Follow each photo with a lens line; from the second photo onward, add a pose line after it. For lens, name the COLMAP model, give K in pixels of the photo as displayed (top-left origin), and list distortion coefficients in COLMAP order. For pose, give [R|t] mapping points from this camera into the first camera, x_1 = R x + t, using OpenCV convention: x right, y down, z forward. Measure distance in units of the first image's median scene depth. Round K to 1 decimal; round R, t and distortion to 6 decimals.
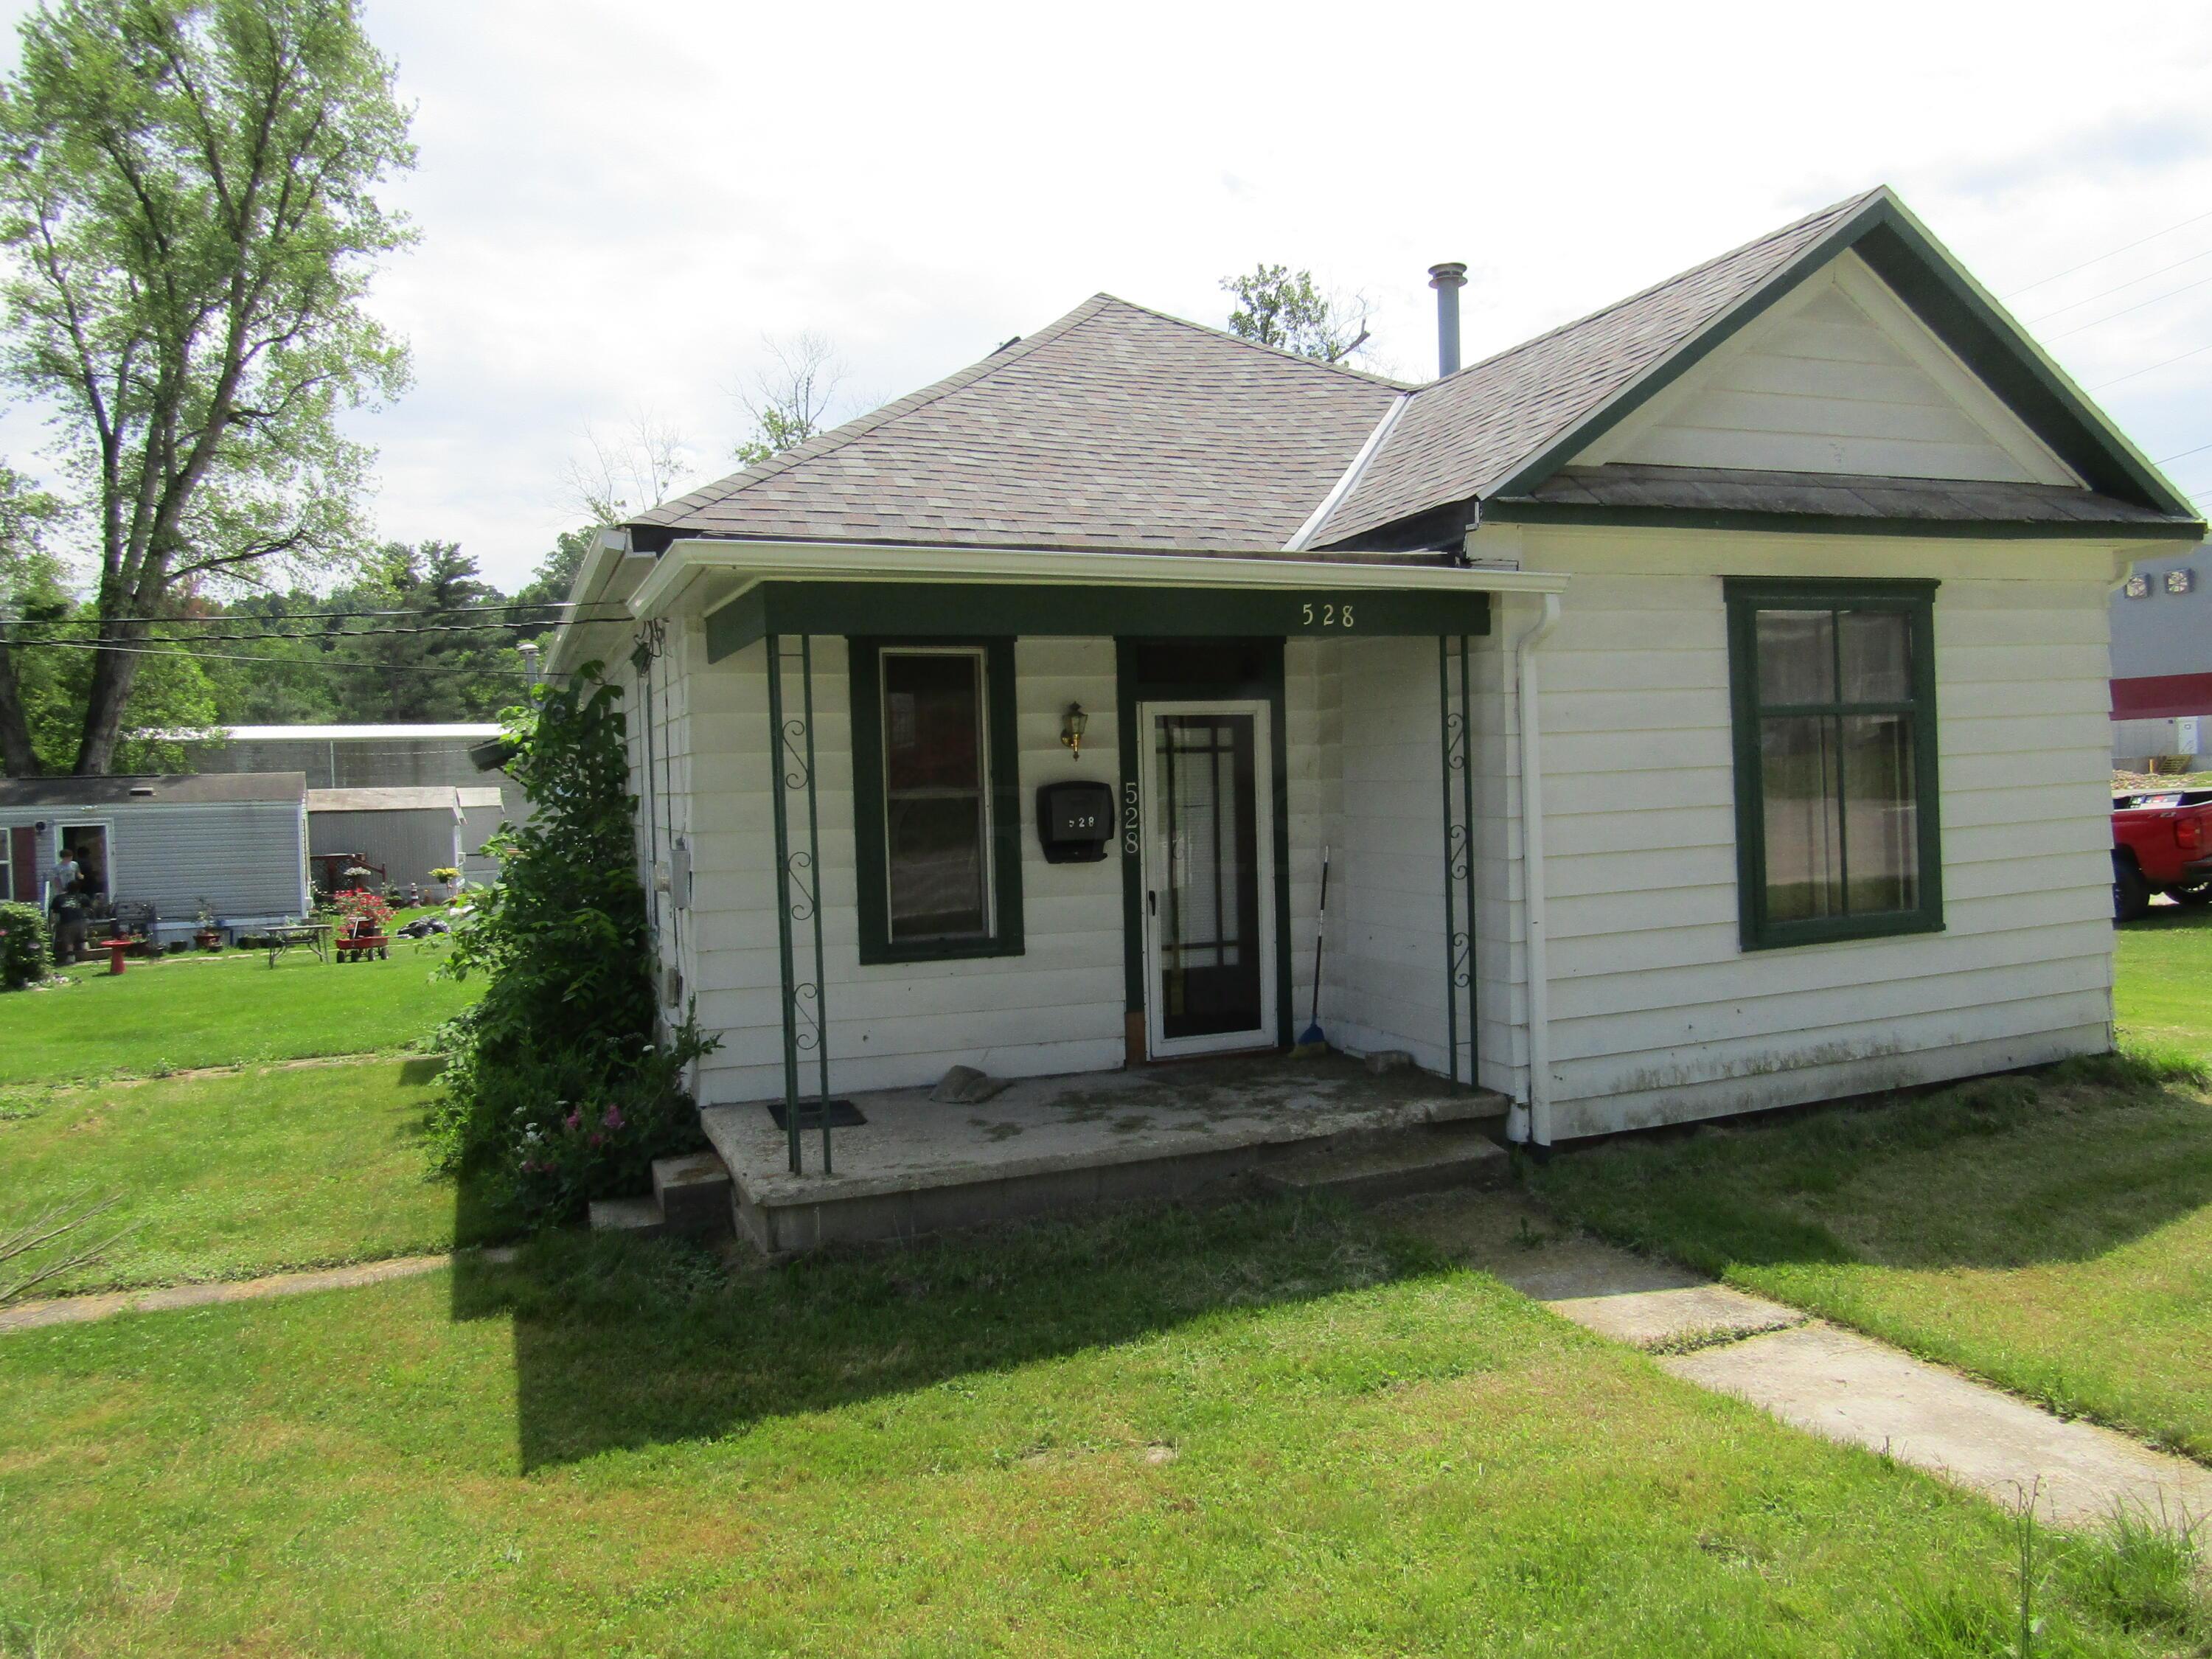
lens RADIAL K [[1567.3, 0, 1106.0], [0, 1567.3, 829.5], [0, 0, 1]] dist [-0.015437, 0.002969]
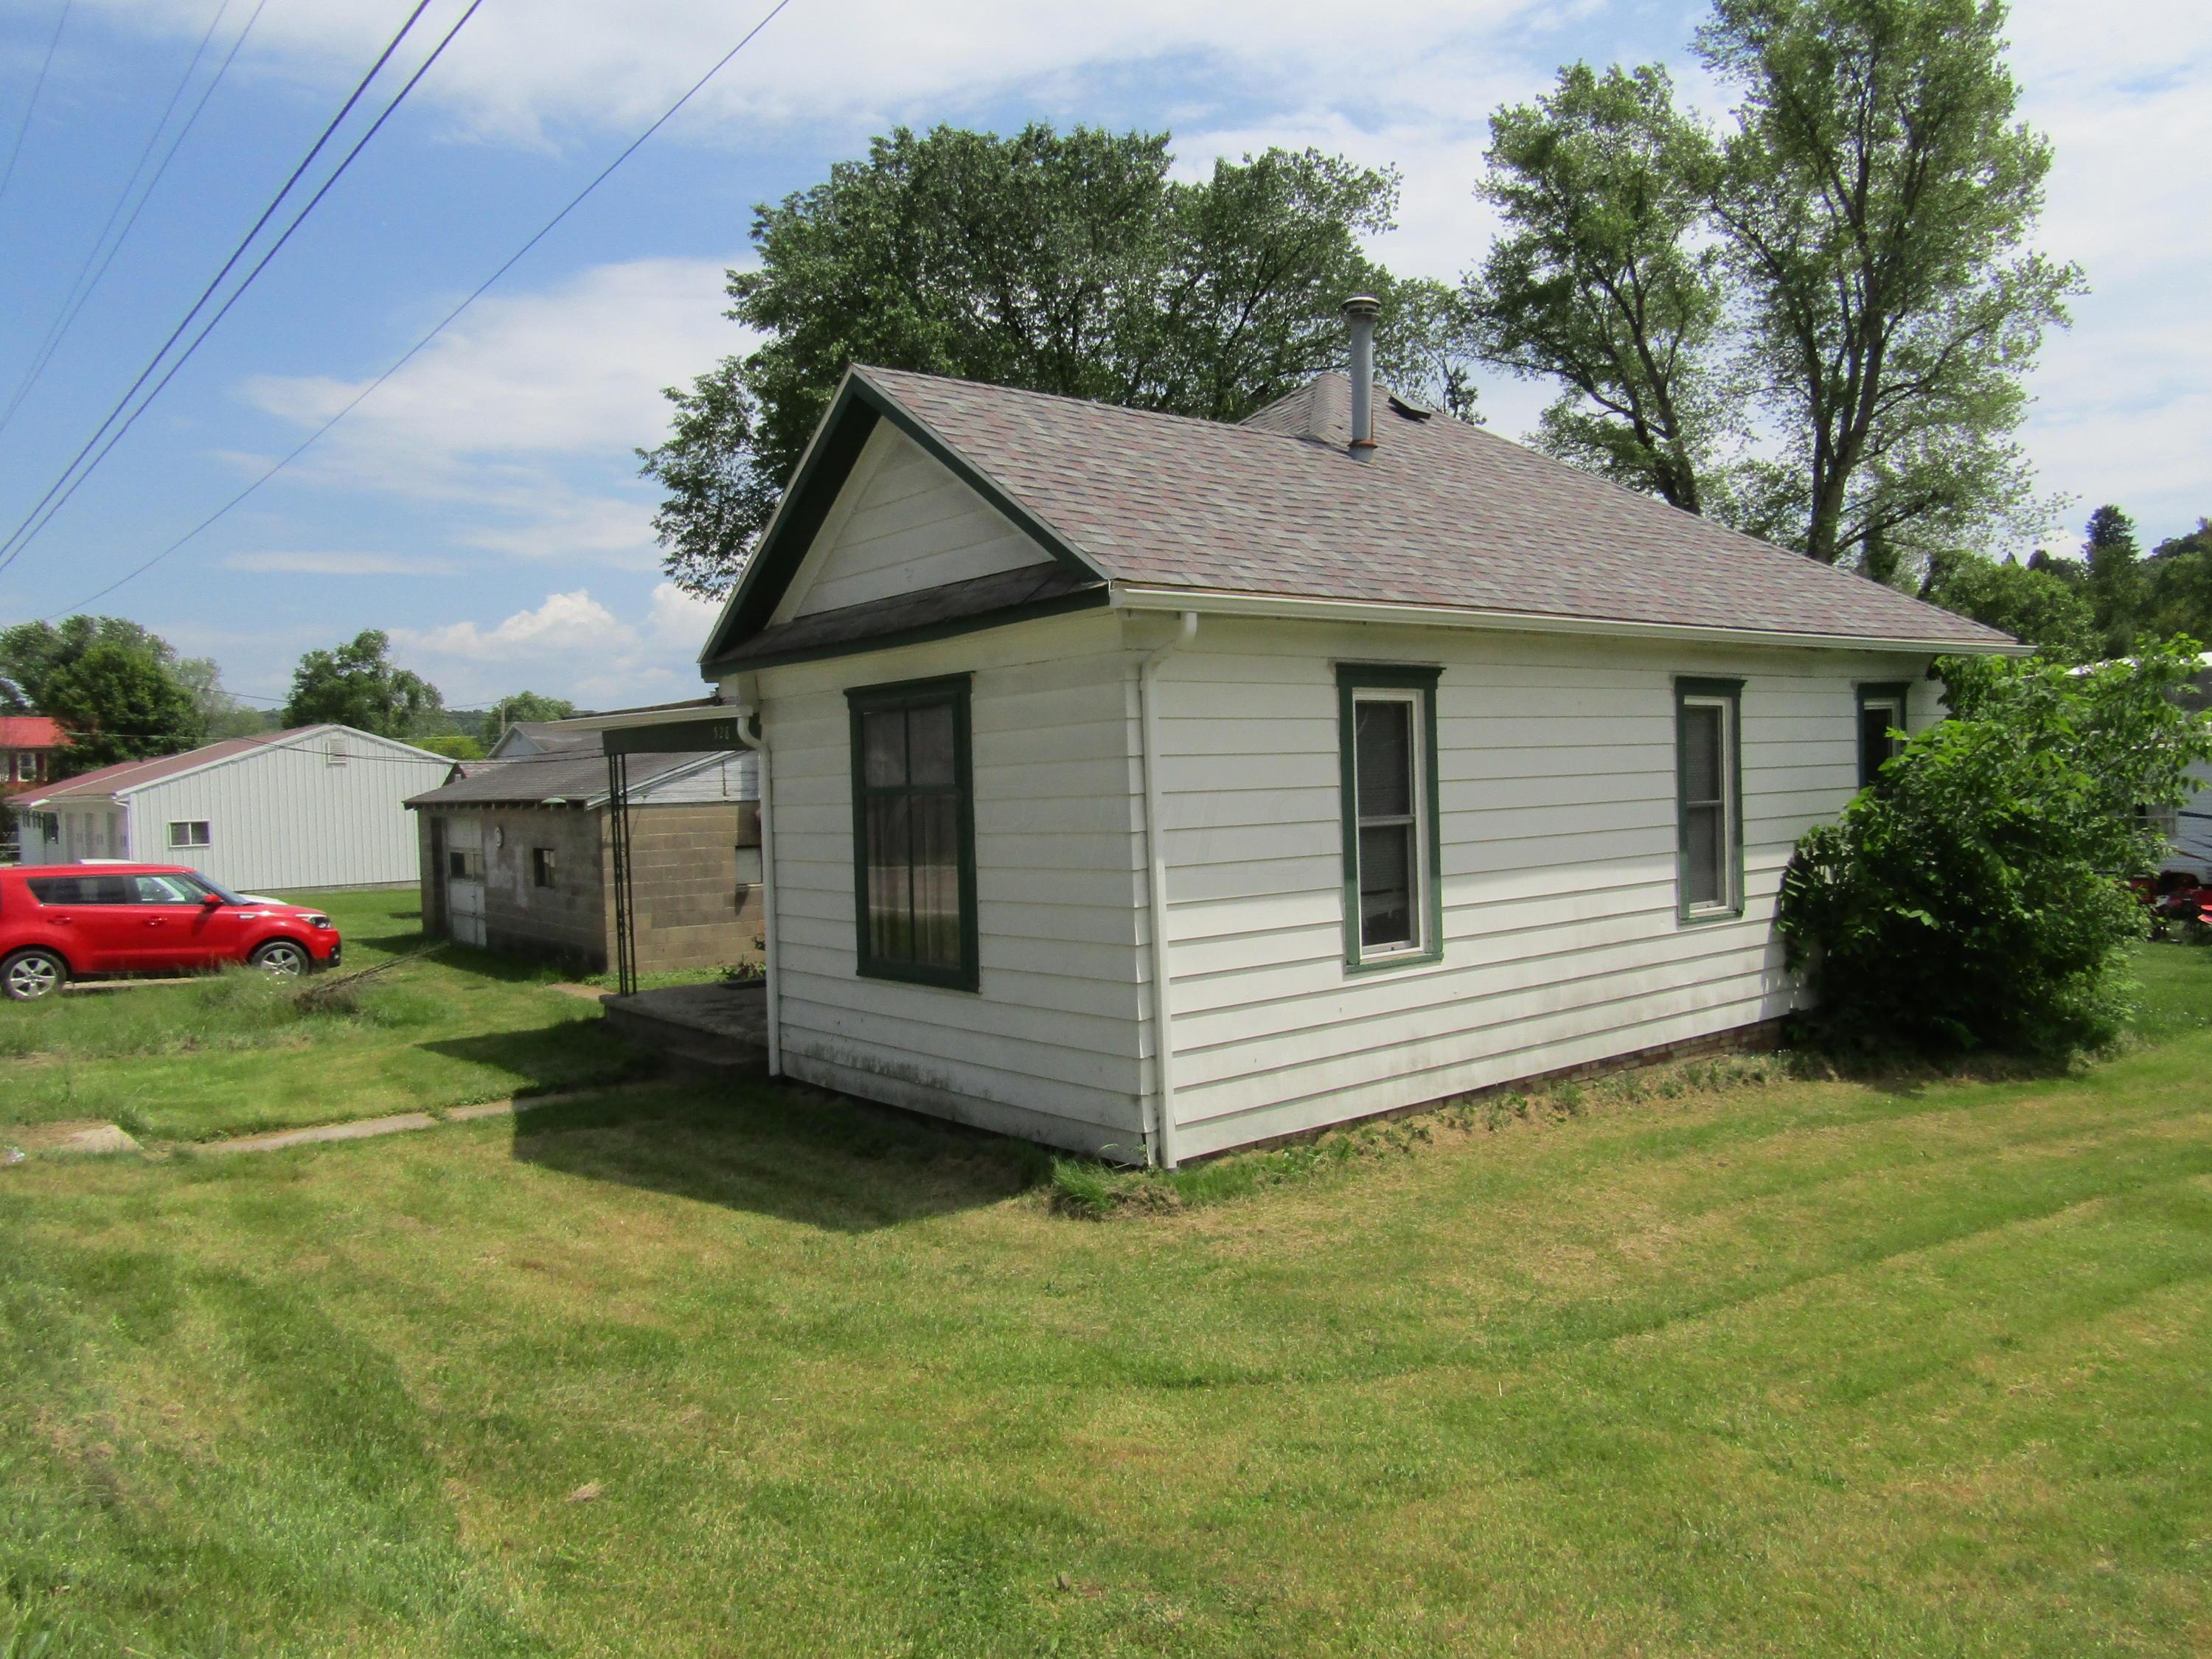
lens RADIAL K [[1567.3, 0, 1106.0], [0, 1567.3, 829.5], [0, 0, 1]] dist [-0.015437, 0.002969]
pose [[0.272951, 0.055395, -0.960432, 1.612669], [-0.017377, 0.998462, 0.052650, -0.109157], [0.961871, 0.002319, 0.273494, 0.785110]]
